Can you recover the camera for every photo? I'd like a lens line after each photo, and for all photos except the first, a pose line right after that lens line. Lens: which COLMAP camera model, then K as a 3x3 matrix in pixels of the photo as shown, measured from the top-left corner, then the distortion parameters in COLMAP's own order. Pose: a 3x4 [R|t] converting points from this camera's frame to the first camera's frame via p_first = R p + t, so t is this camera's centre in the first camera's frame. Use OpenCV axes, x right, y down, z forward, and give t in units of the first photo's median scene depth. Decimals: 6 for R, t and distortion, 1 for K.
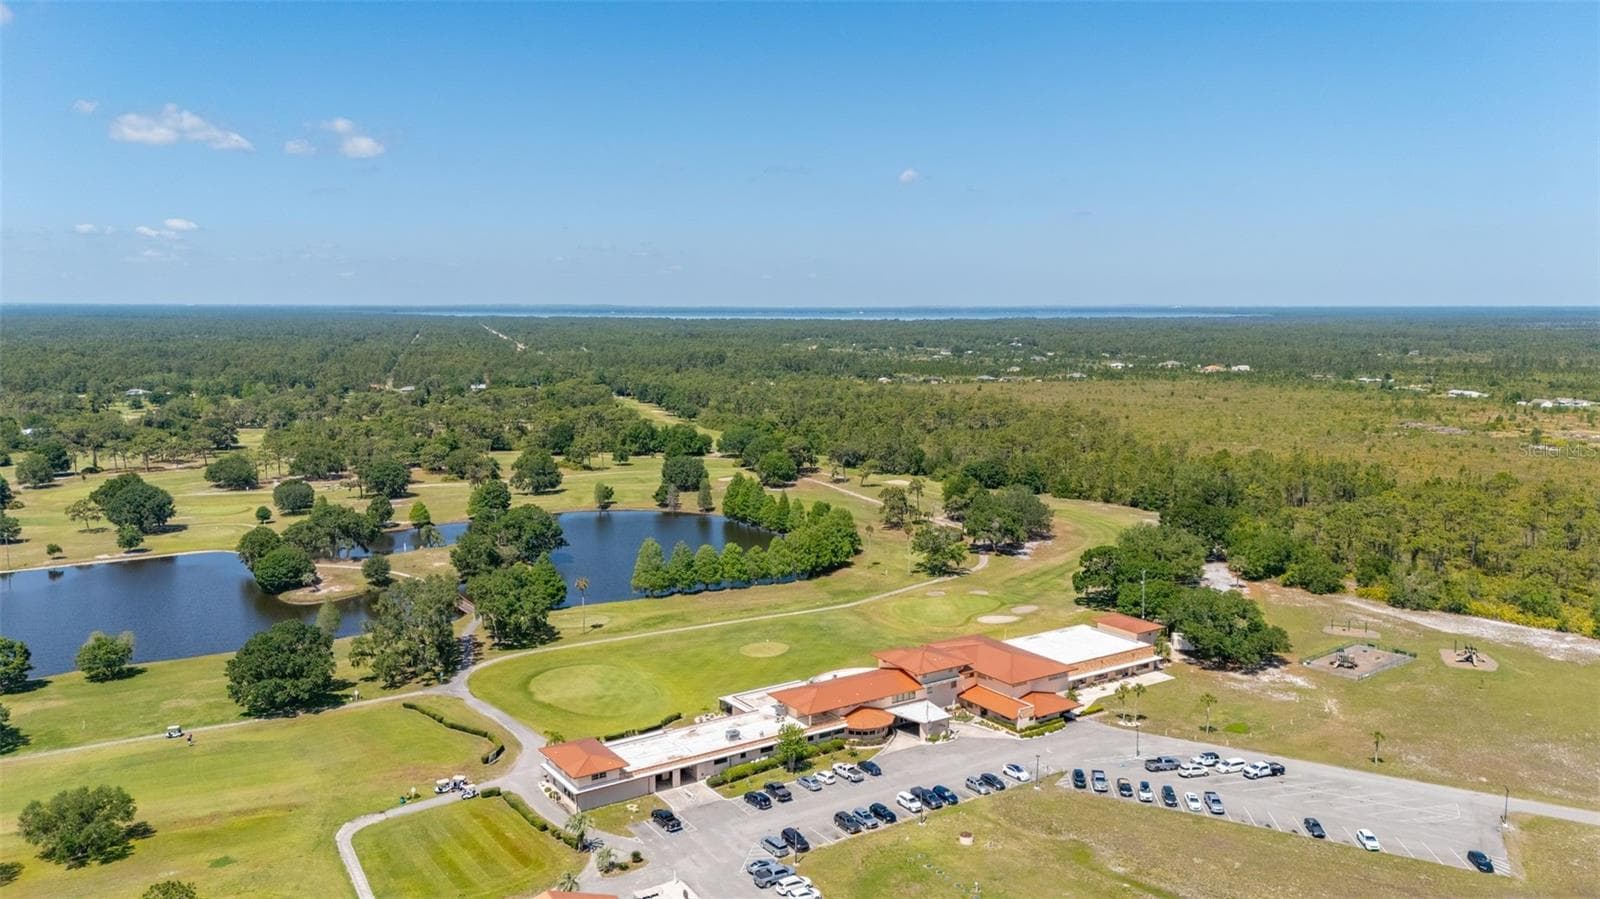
lens RADIAL K [[1175.4, 0, 799.9], [0, 1175.4, 458.0], [0, 0, 1]] dist [0.093914, -0.097532]
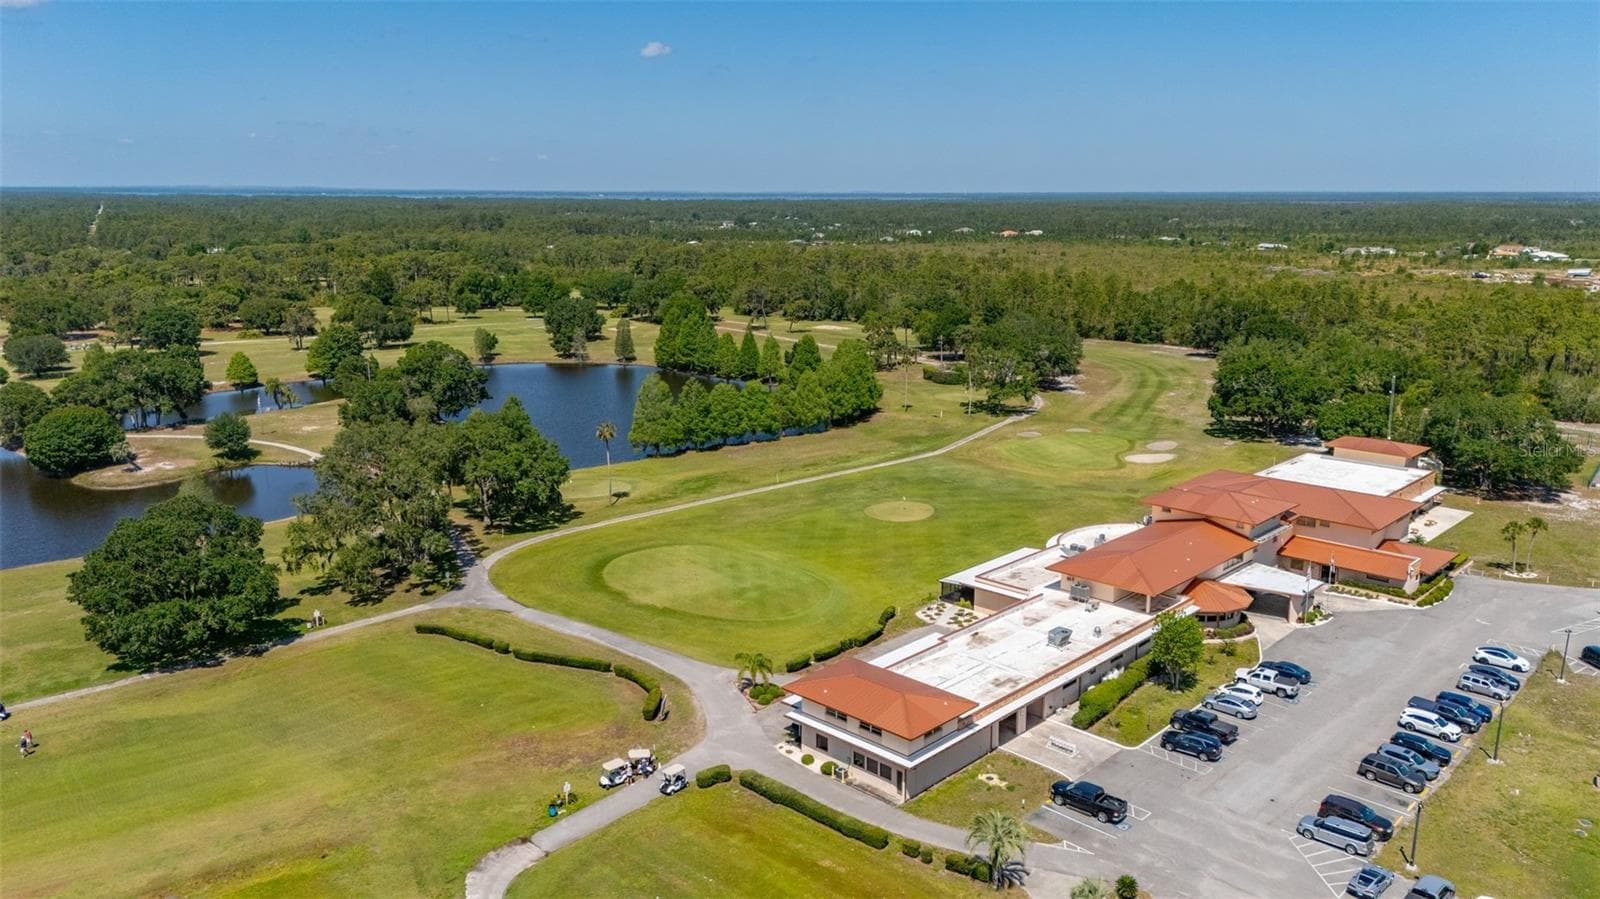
lens RADIAL K [[1175.4, 0, 799.9], [0, 1175.4, 458.0], [0, 0, 1]] dist [0.093914, -0.097532]
pose [[0.975916, -0.048152, 0.212764, -0.248841], [0.028319, 0.995046, 0.095297, 0.069331], [-0.216299, -0.086977, 0.972445, 0.373601]]
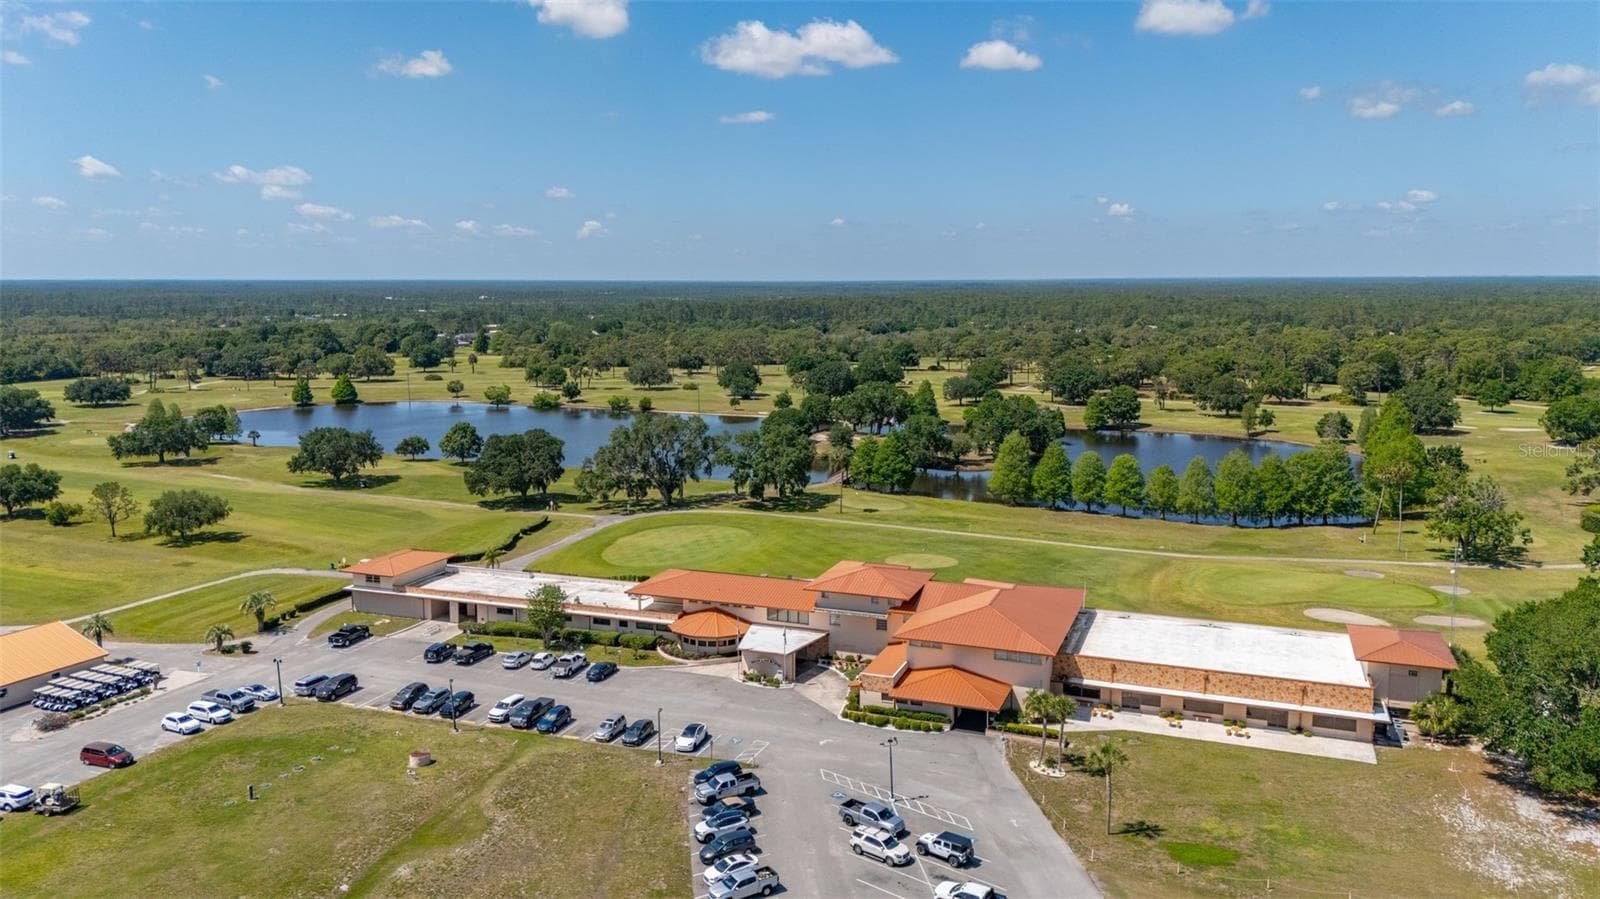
lens RADIAL K [[1174.4, 0, 799.5], [0, 1174.4, 398.7], [0, 0, 1]] dist [0.095921, -0.092010]
pose [[0.575659, 0.080062, -0.813761, 0.559796], [-0.102696, 0.994394, 0.025186, 0.053887], [0.811215, 0.069072, 0.580654, 0.536284]]
